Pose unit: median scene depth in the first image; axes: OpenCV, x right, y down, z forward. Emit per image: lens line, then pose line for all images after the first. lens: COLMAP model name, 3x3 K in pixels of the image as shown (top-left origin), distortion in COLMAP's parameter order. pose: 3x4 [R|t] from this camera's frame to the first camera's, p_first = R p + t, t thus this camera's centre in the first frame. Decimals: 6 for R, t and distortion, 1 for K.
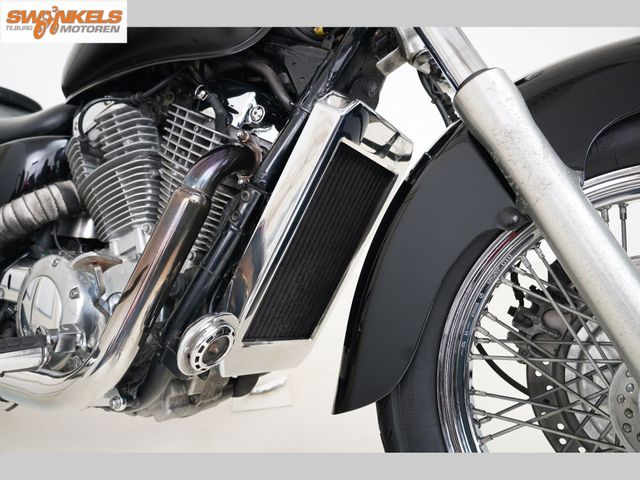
lens RADIAL K [[505.3, 0, 320.5], [0, 505.3, 239.9], [0, 0, 1]] dist [-0.015683, -0.000804]
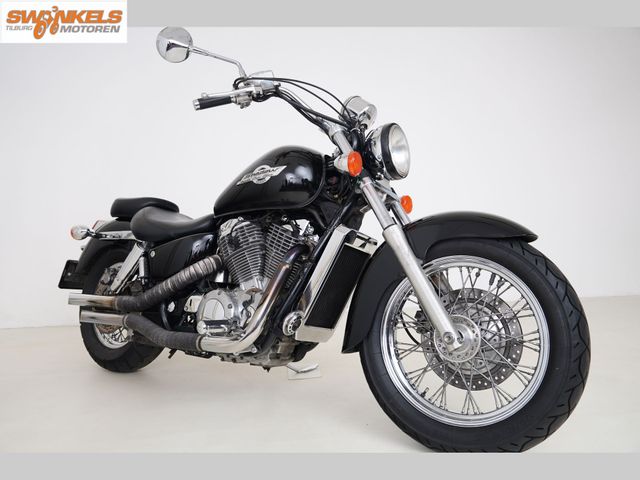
lens RADIAL K [[505.3, 0, 320.5], [0, 505.3, 241.0], [0, 0, 1]] dist [-0.015683, -0.000804]
pose [[0.999328, 0.001087, -0.036634, 0.010715], [-0.004515, 0.995597, -0.093628, 0.024717], [0.036371, 0.093731, 0.994933, -1.361563]]
